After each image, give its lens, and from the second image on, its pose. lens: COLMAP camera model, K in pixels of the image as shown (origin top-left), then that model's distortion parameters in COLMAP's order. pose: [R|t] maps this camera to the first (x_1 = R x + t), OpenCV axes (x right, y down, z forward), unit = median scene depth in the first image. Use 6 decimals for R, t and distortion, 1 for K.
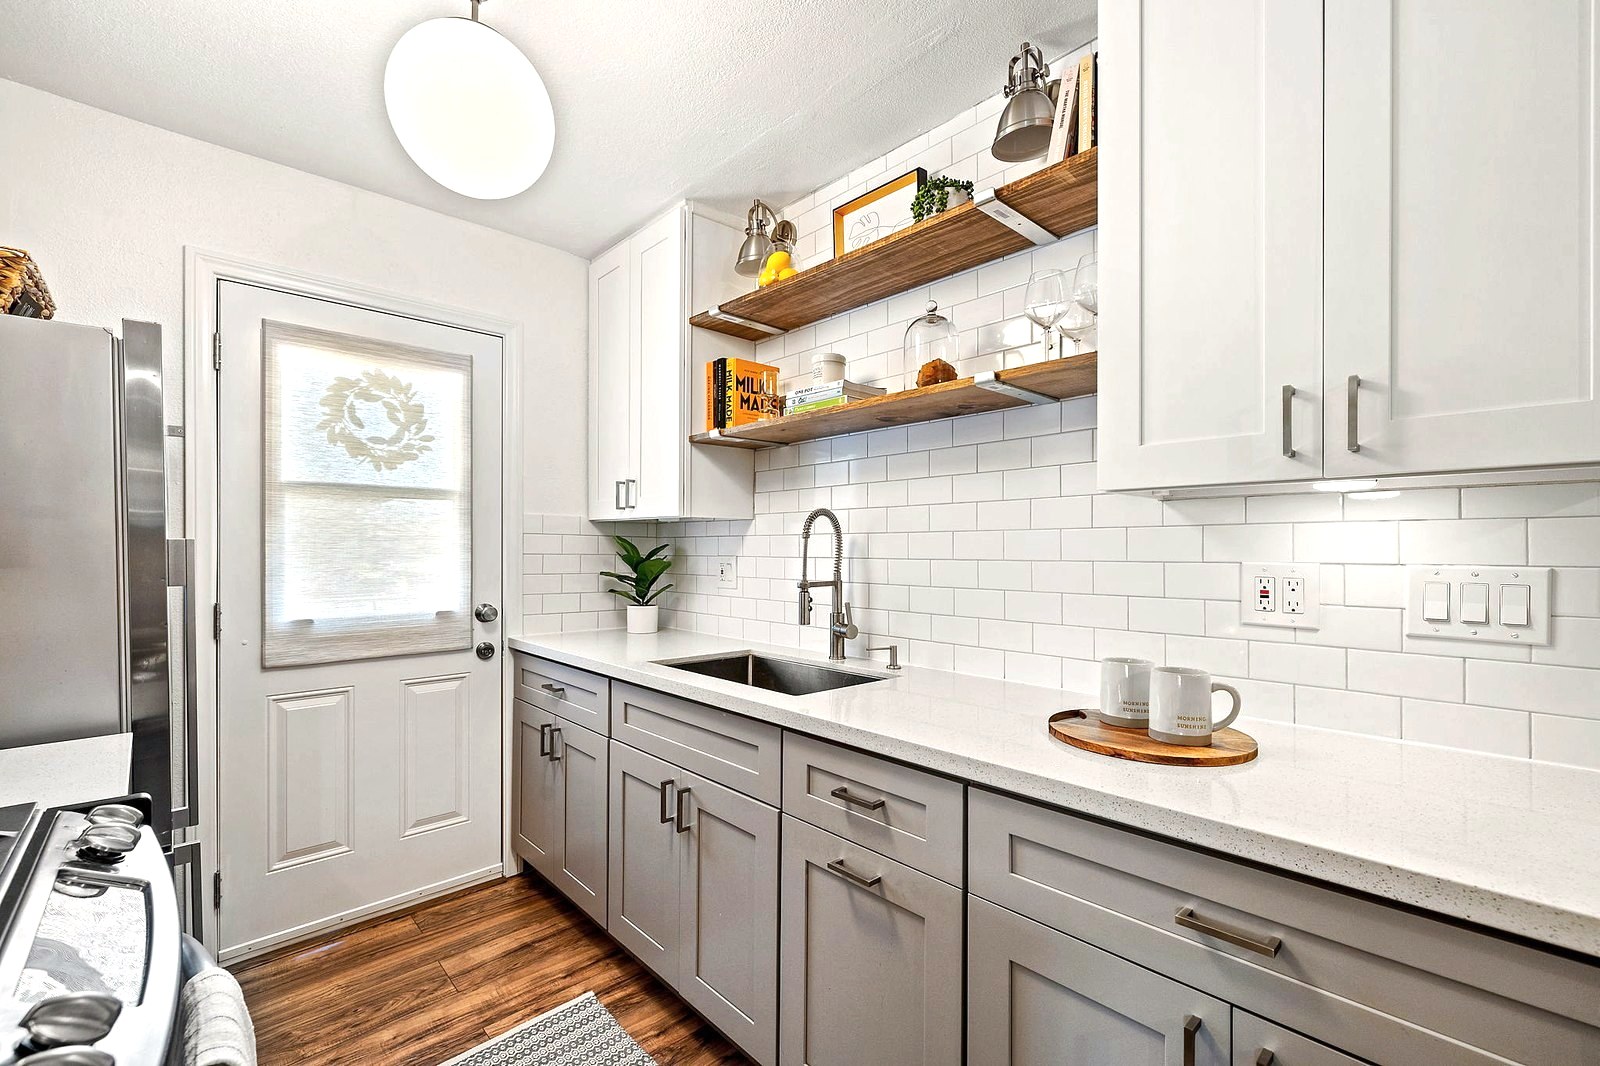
lens RADIAL K [[678.9, 0, 799.5], [0, 678.9, 544.4], [0, 0, 1]] dist [0.001499, 0.000262]
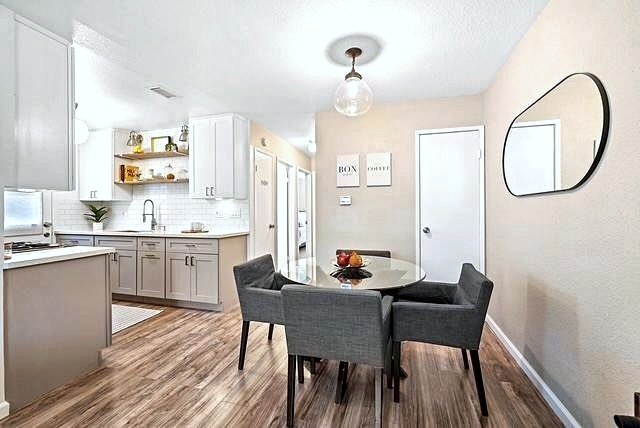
lens RADIAL K [[271.6, 0, 319.7], [0, 271.6, 210.1], [0, 0, 1]] dist [0.001499, 0.000262]
pose [[0.864643, -0.005385, 0.502358, 0.103631], [0.002382, 0.999975, 0.006618, 0.014515], [-0.502381, -0.004526, 0.864634, -1.189510]]
